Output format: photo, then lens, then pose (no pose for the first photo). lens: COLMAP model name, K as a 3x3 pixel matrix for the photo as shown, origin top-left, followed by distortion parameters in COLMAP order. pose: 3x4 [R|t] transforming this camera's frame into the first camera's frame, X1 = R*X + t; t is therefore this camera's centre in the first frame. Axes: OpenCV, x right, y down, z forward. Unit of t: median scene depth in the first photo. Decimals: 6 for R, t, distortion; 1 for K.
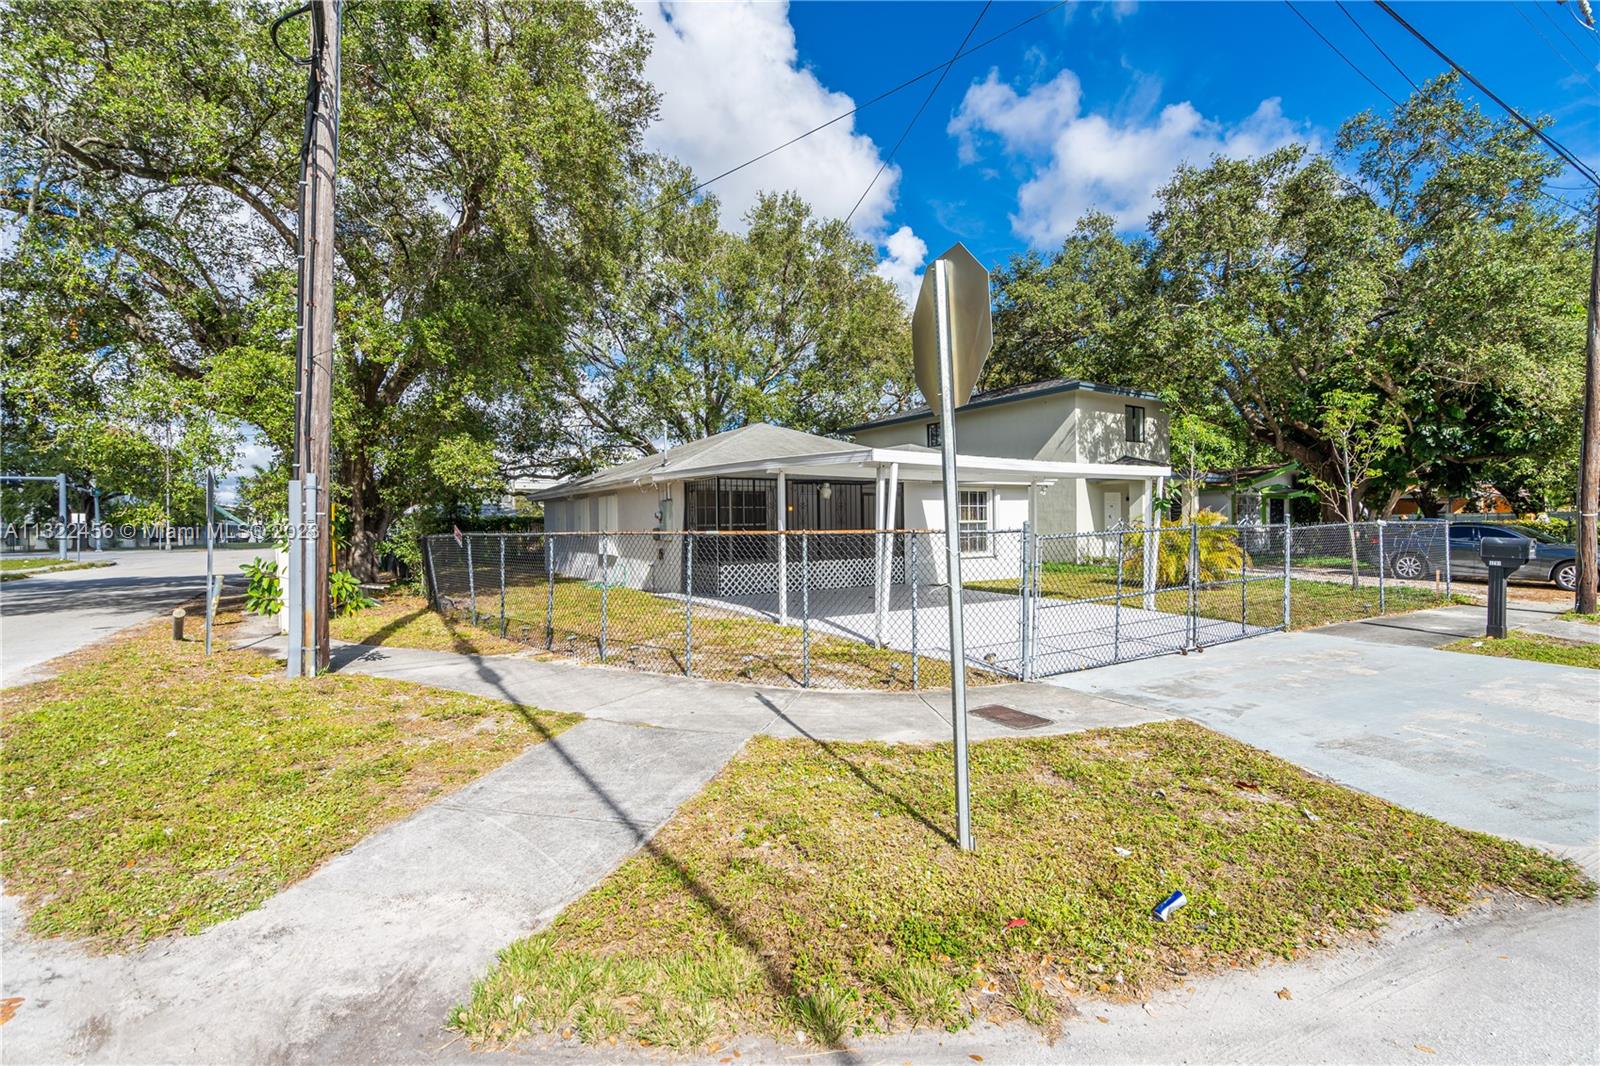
lens RADIAL K [[741.1, 0, 800.0], [0, 741.1, 533.0], [0, 0, 1]] dist [0.001423, 0.000159]
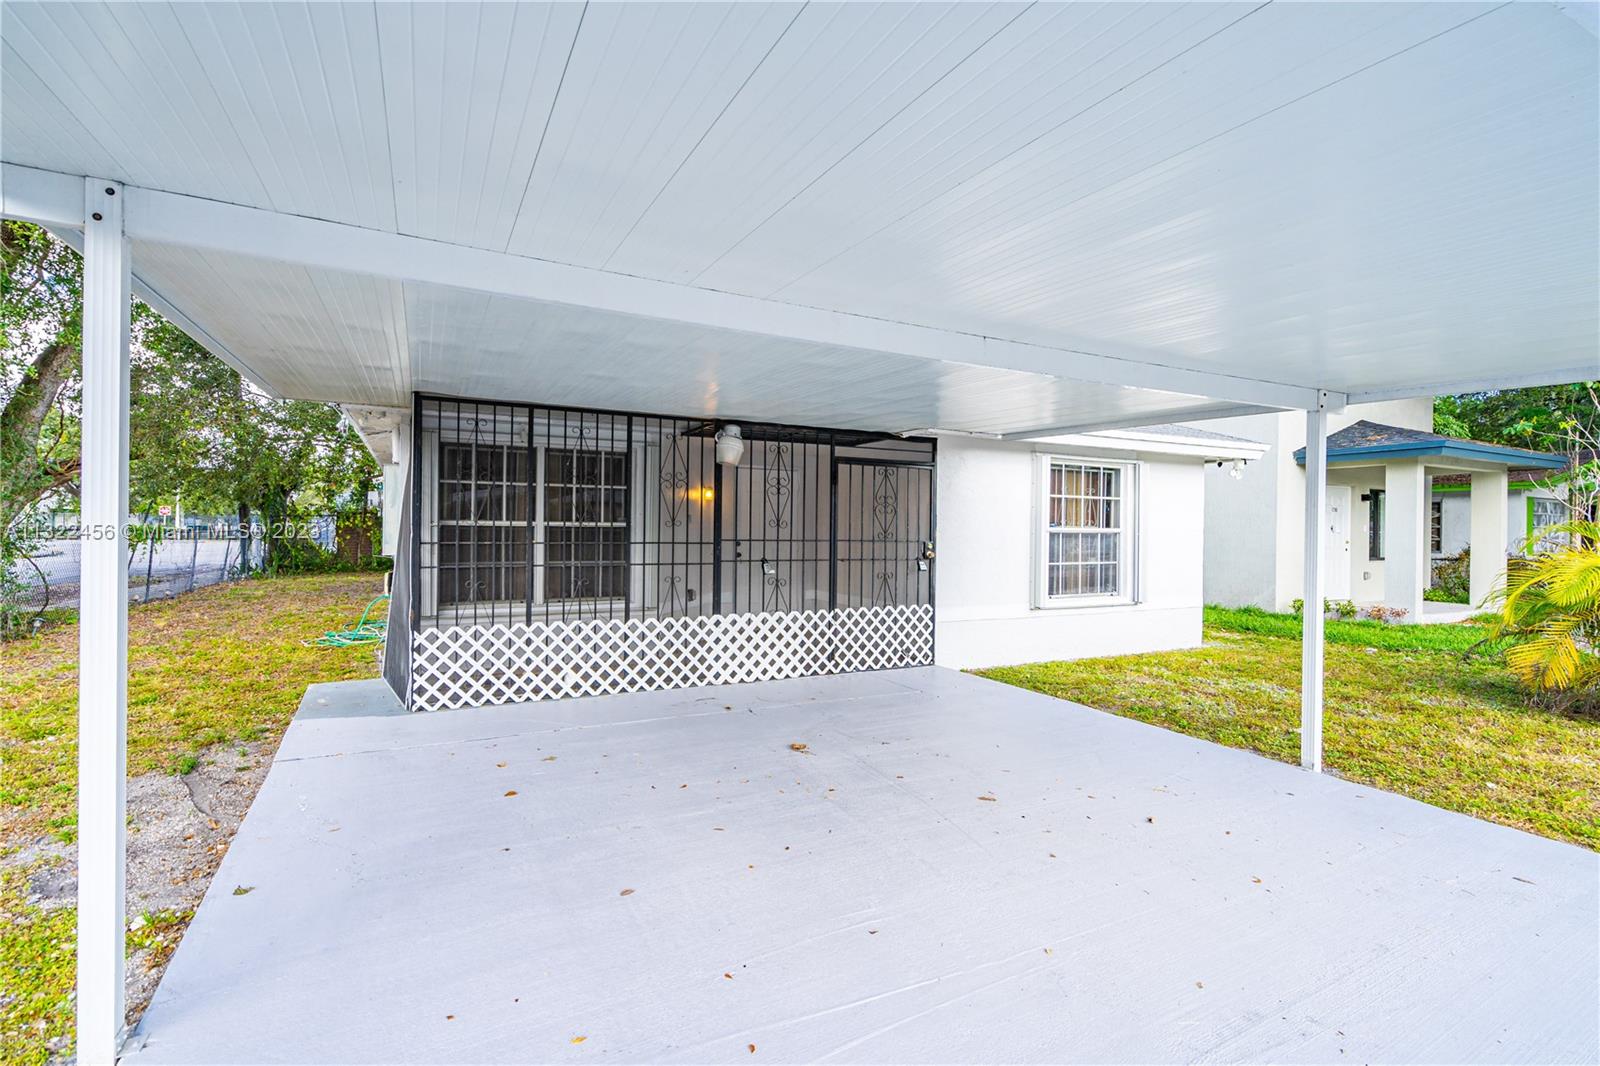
lens RADIAL K [[795.2, 0, 800.0], [0, 795.2, 533.0], [0, 0, 1]] dist [0.001679, 0.000062]
pose [[0.994460, 0.024932, -0.102115, 0.102773], [-0.025986, 0.999622, -0.009001, -0.004488], [0.101852, 0.011604, 0.994732, 0.482676]]
